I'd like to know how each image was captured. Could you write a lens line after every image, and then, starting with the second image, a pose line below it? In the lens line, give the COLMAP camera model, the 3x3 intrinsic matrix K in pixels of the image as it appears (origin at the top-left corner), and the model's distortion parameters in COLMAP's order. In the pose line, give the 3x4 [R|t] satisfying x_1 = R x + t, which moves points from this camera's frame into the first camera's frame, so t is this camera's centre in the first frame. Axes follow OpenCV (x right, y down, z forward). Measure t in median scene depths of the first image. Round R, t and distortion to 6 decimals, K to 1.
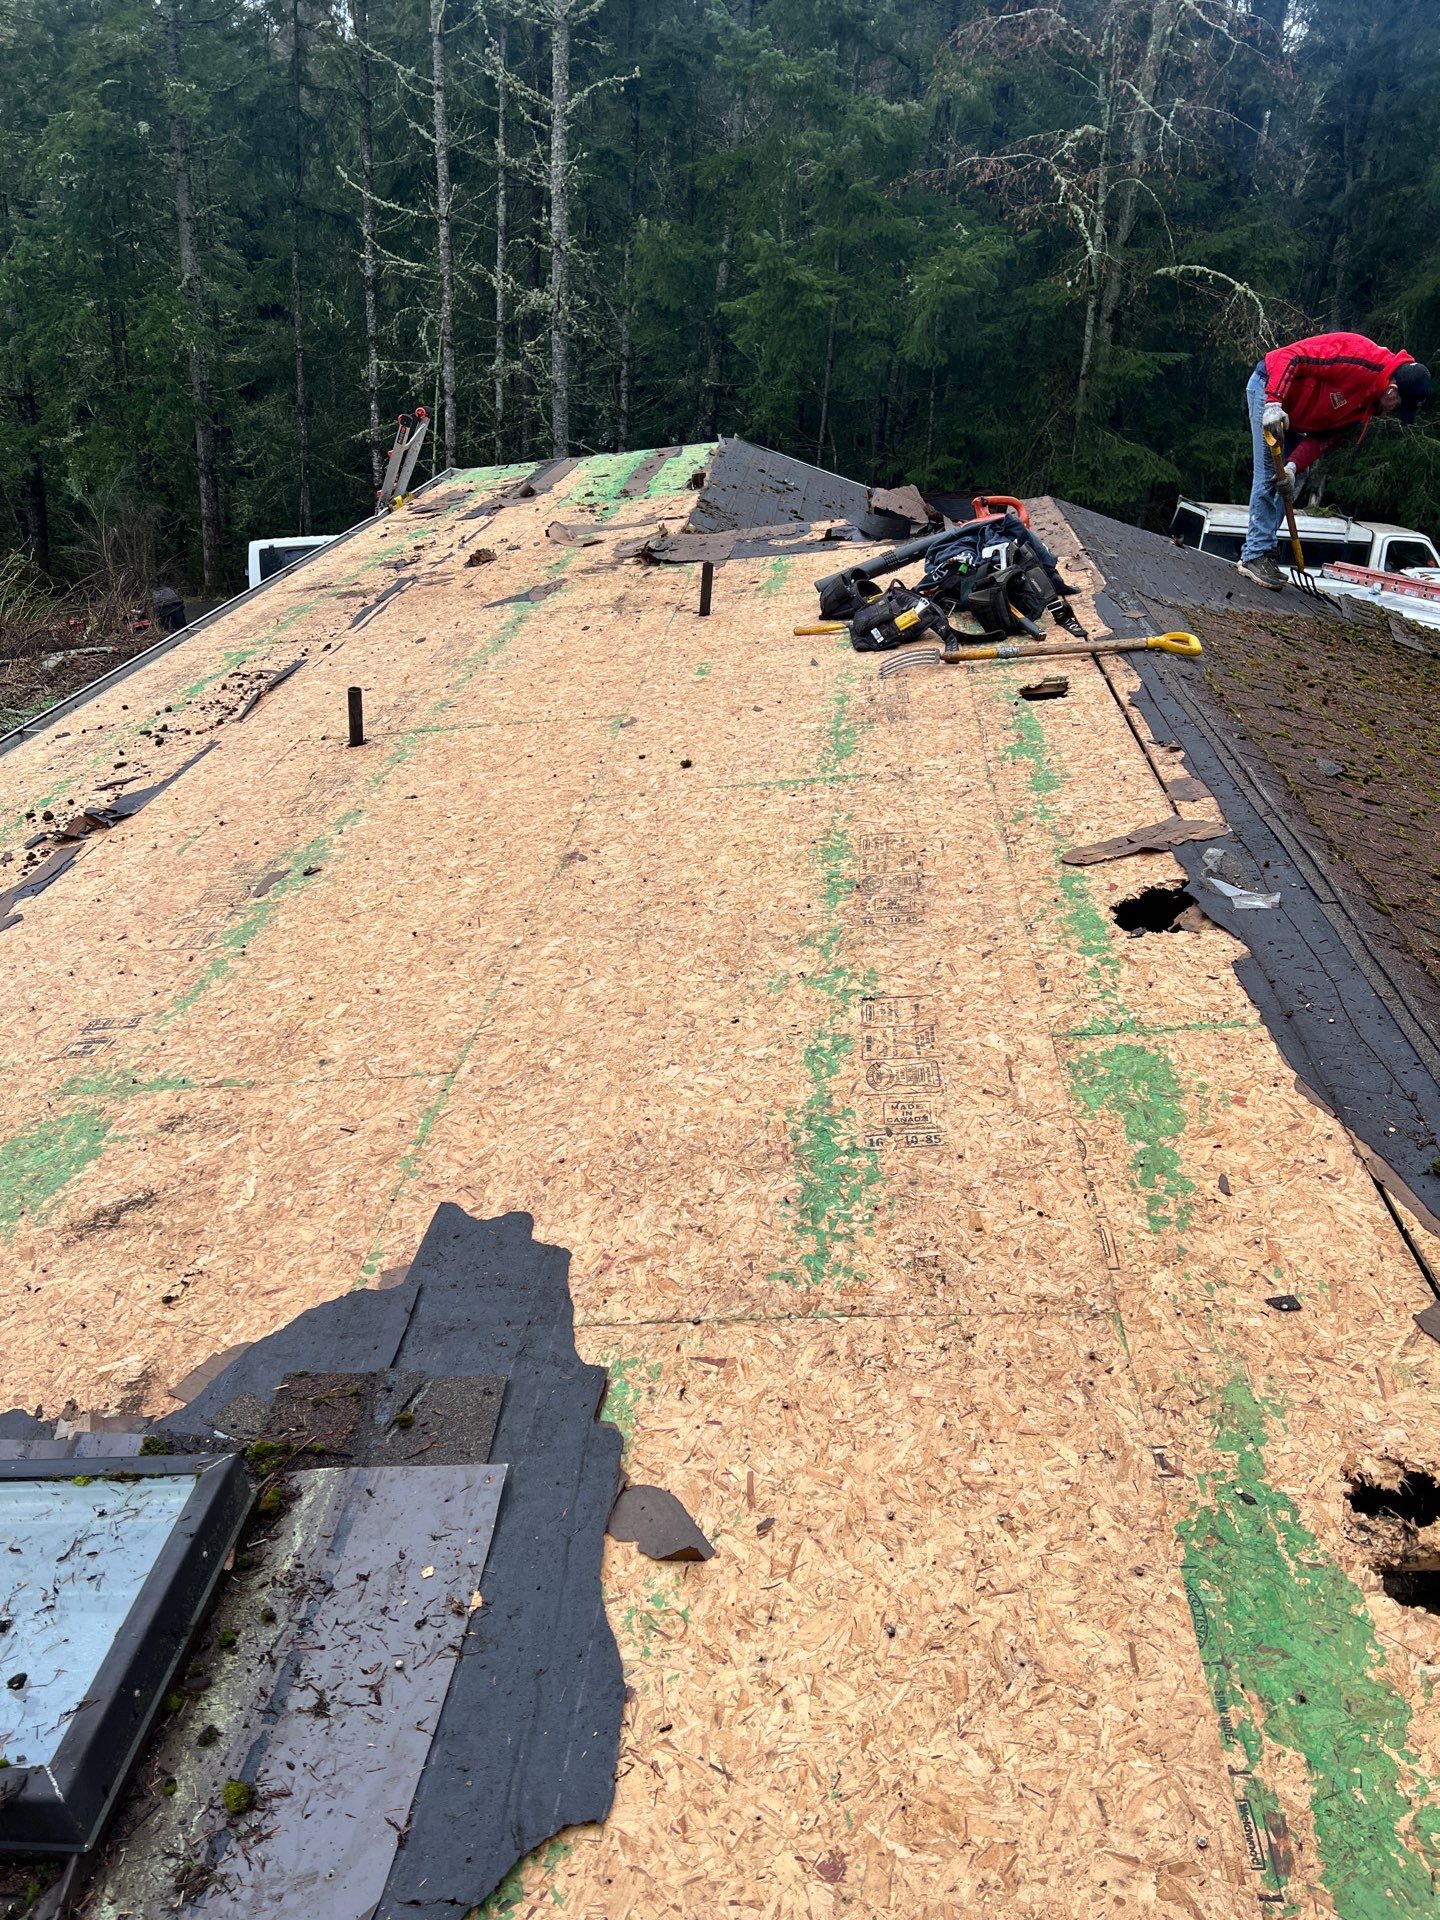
lens RADIAL K [[1426.4, 0, 731.7], [0, 1426.4, 954.0], [0, 0, 1]] dist [0.053958, -0.058066]
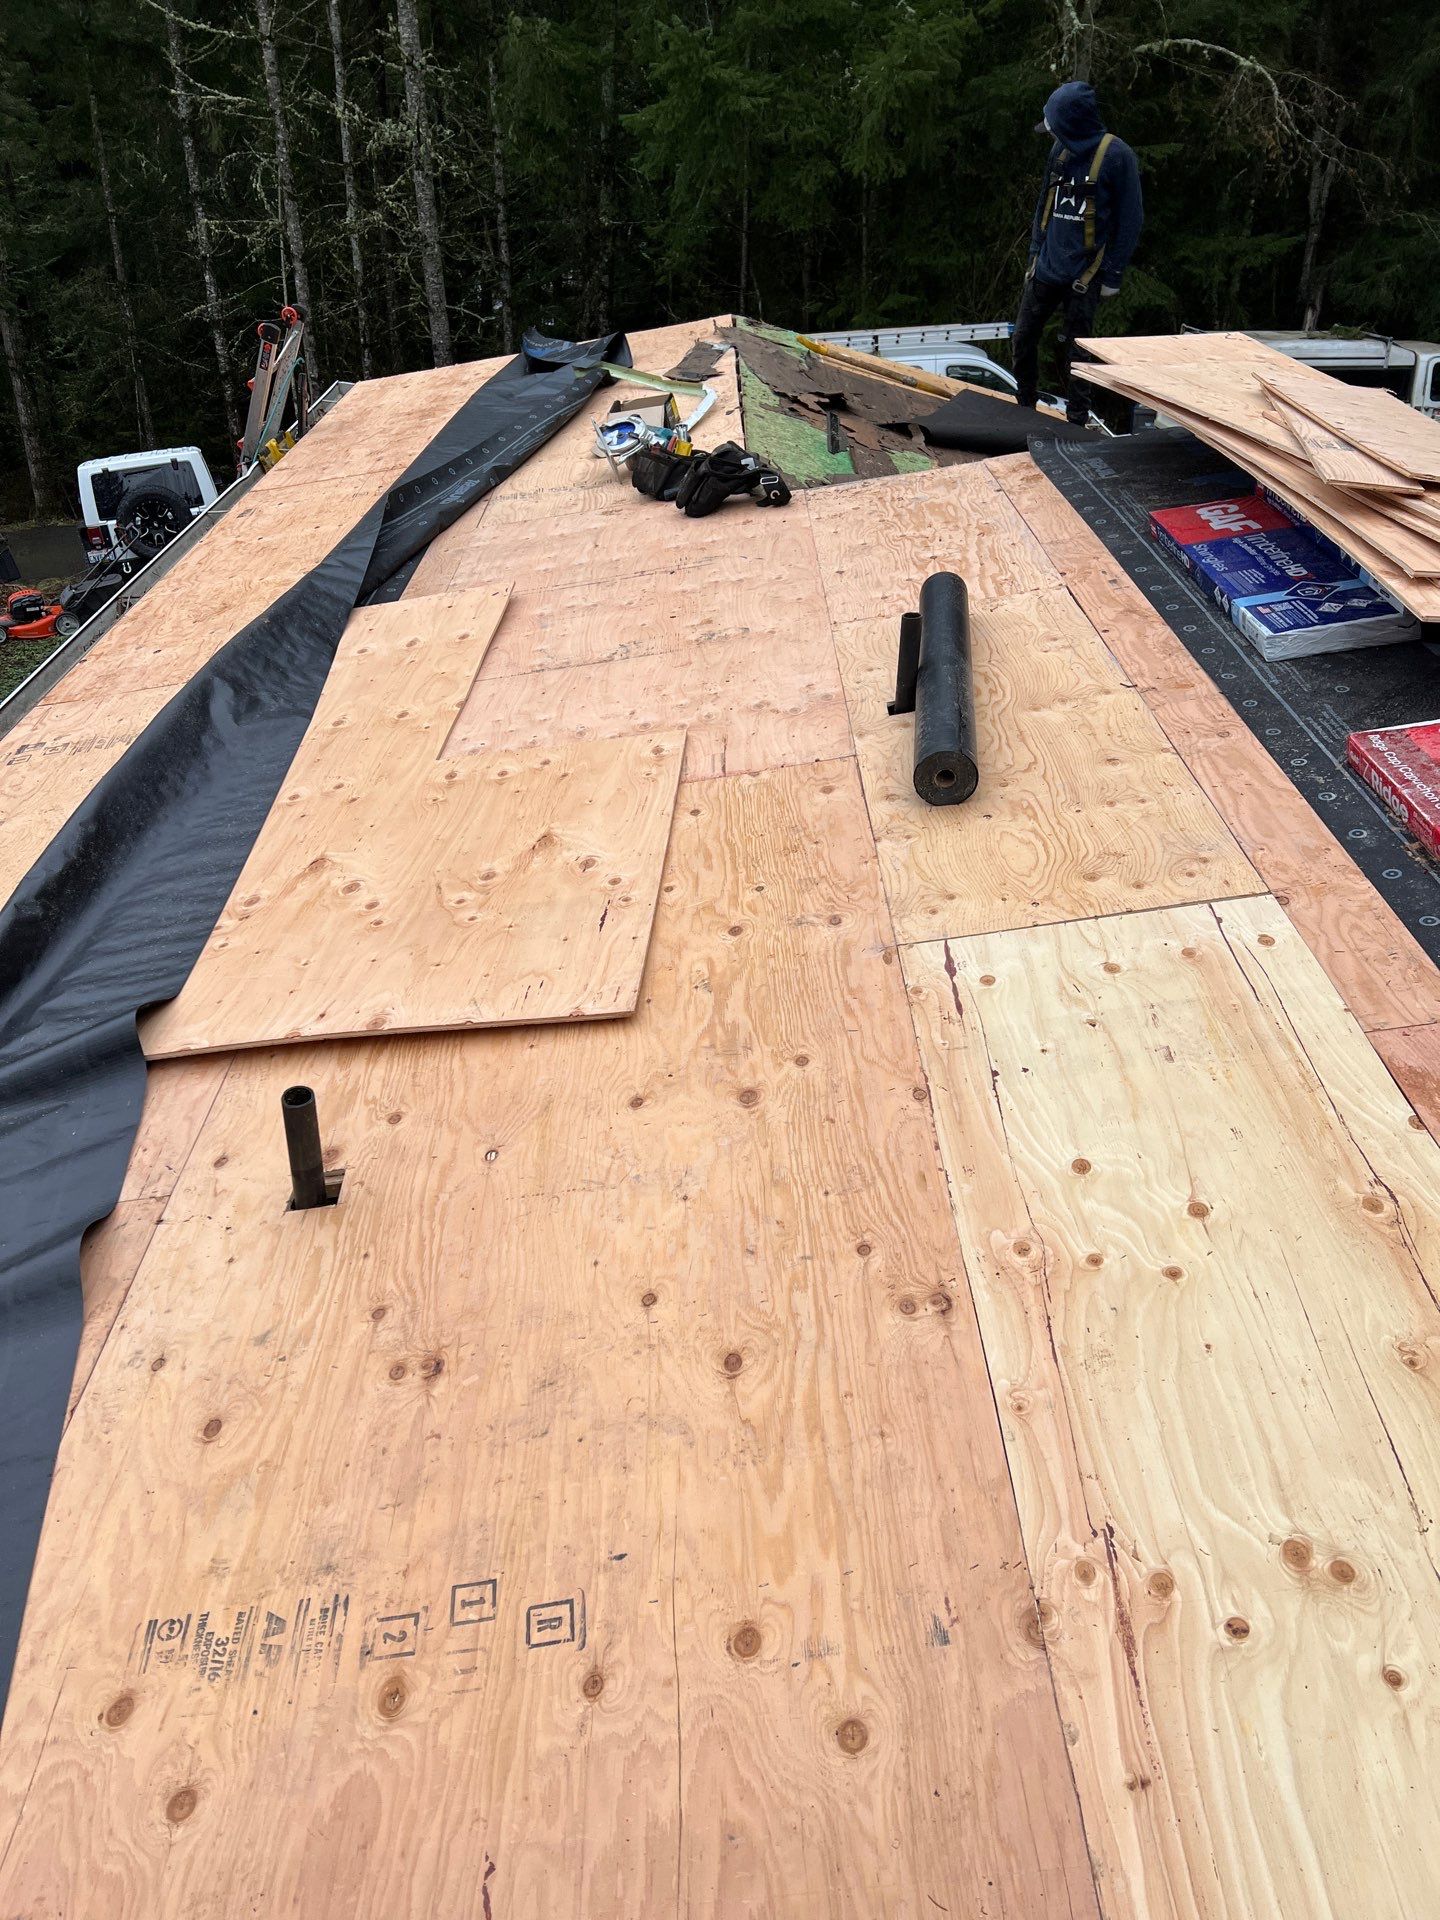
lens RADIAL K [[1426.4, 0, 721.5], [0, 1426.4, 962.9], [0, 0, 1]] dist [0.053958, -0.058066]
pose [[0.994470, -0.093725, 0.047380, -0.029667], [0.088356, 0.990546, 0.104935, -0.049175], [-0.056767, -0.100169, 0.993350, 0.110706]]
